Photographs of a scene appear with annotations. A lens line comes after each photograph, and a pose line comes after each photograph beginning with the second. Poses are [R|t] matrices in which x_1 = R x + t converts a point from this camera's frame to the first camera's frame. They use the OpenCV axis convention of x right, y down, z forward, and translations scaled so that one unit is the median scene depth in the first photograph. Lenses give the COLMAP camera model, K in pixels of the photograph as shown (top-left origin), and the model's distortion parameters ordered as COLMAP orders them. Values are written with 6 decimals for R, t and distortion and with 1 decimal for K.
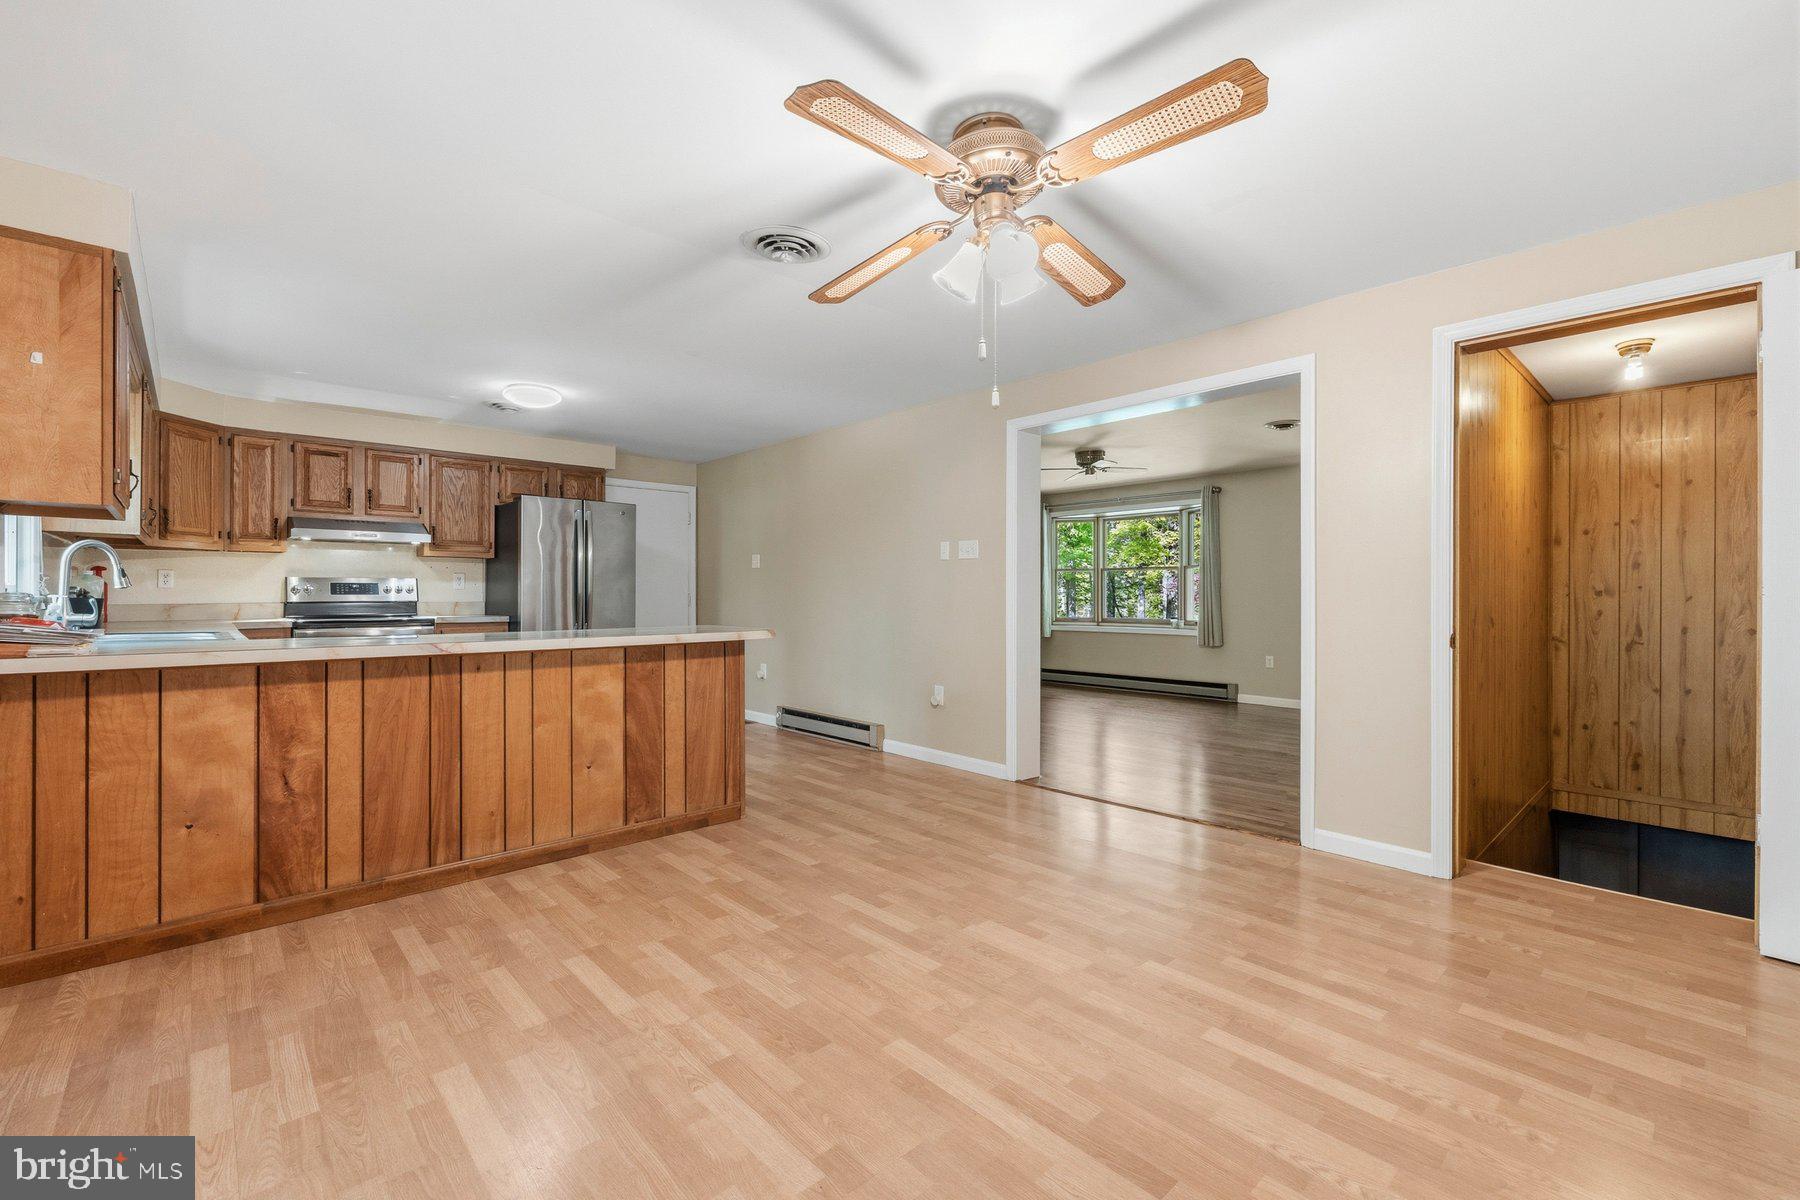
lens RADIAL K [[761.7, 0, 896.9], [0, 761.7, 595.0], [0, 0, 1]] dist [0.000402, 0.000299]
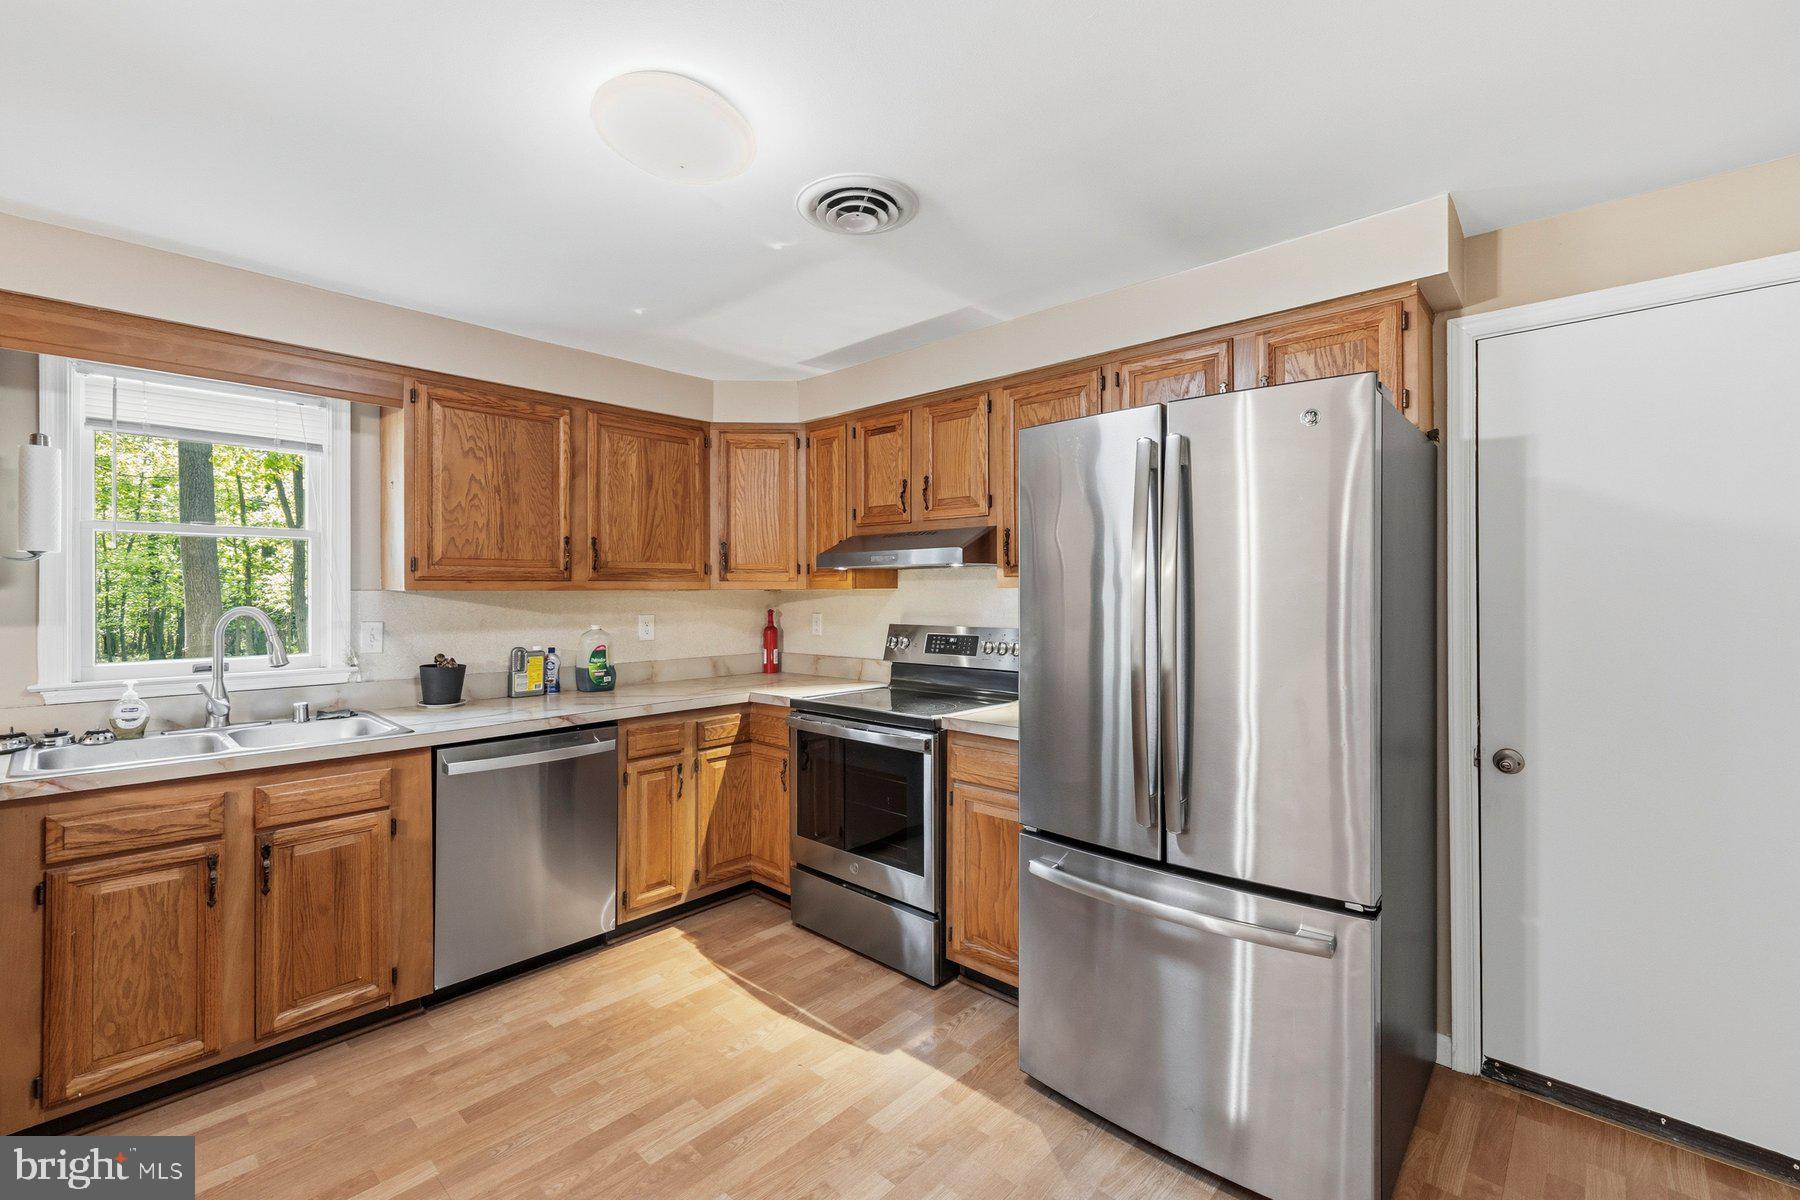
lens RADIAL K [[761.7, 0, 907.4], [0, 761.7, 591.2], [0, 0, 1]] dist [0.000402, 0.000299]
pose [[0.087667, -0.002466, -0.996147, -0.161826], [-0.001334, 0.999996, -0.002593, -0.068393], [0.996149, 0.001556, 0.087663, 1.280223]]
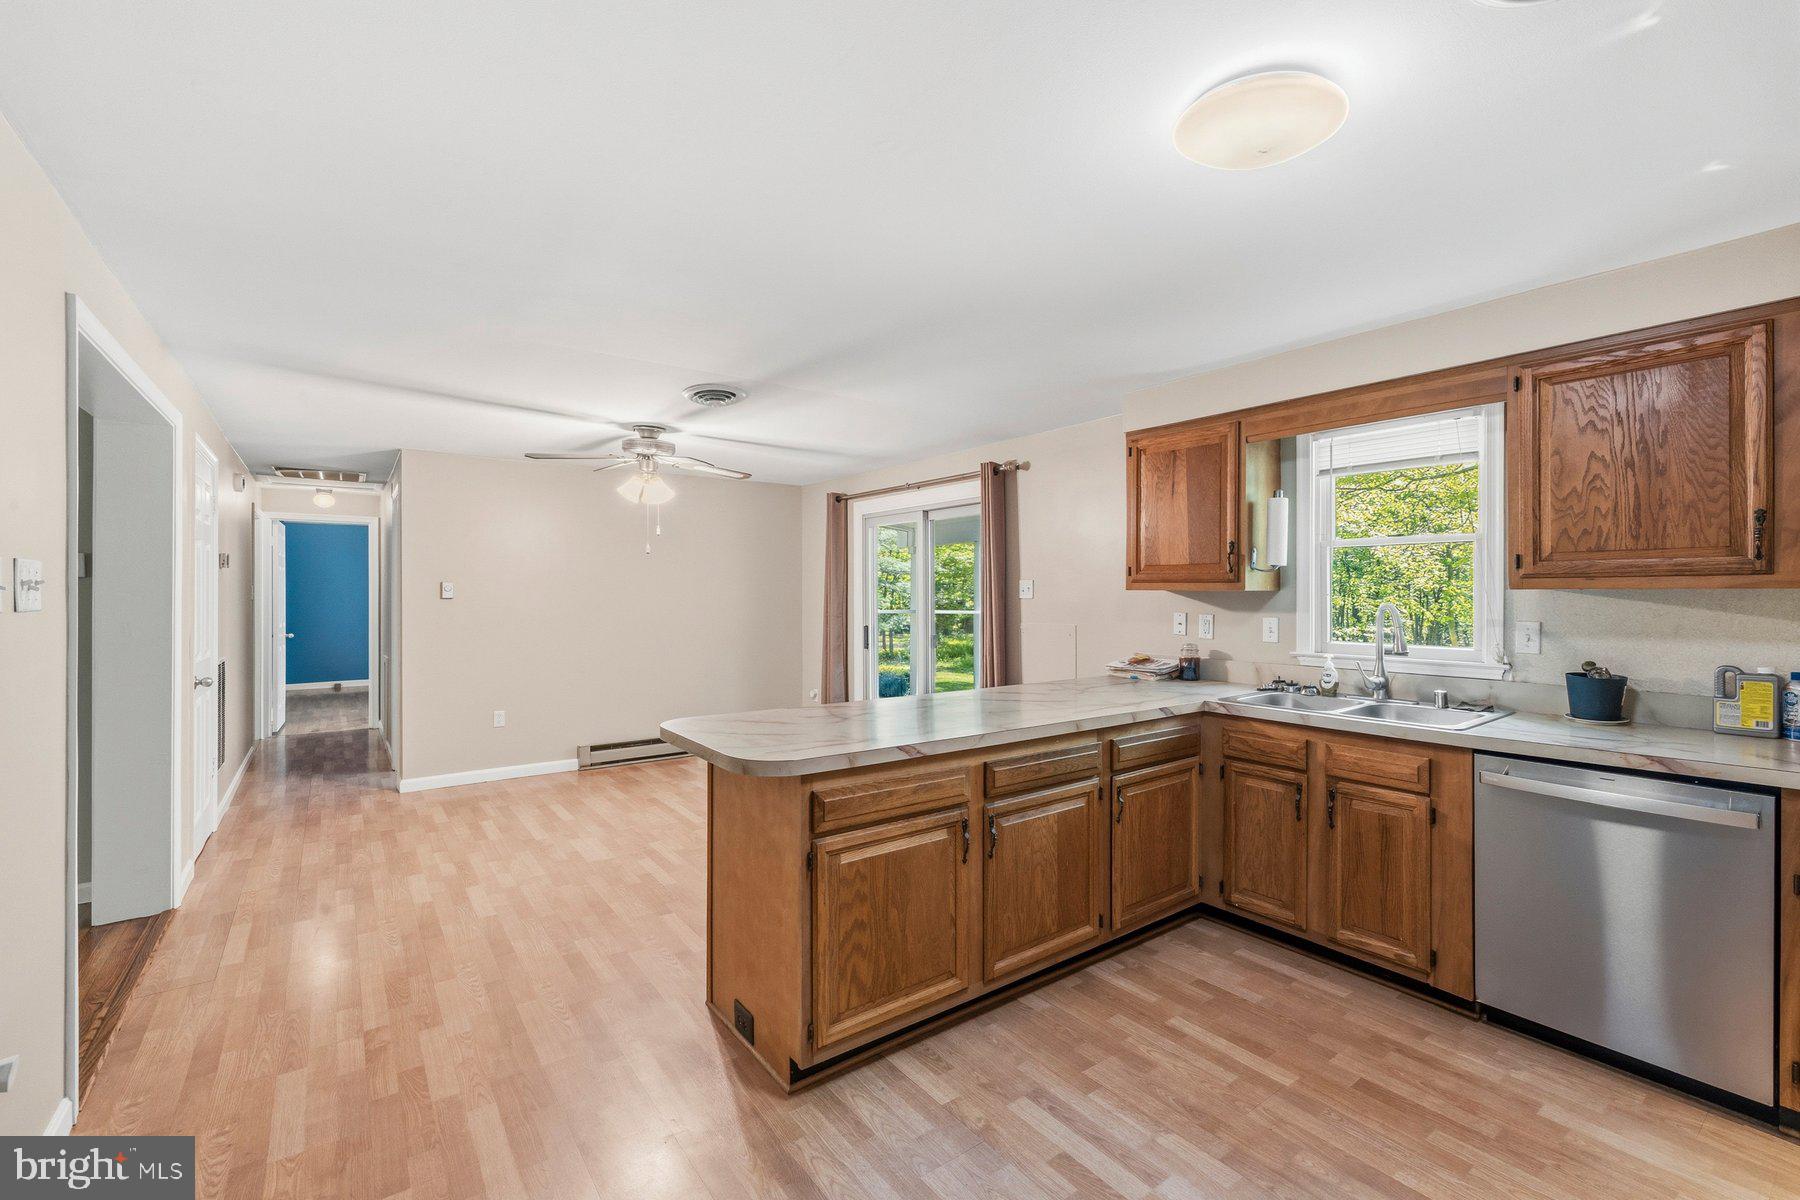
lens RADIAL K [[761.7, 0, 887.0], [0, 761.7, 591.8], [0, 0, 1]] dist [0.000402, 0.000299]
pose [[-0.992903, 0.000586, 0.118925, -0.426228], [0.000829, 0.999998, 0.001995, -0.069666], [-0.118924, 0.002080, -0.992901, 1.607987]]
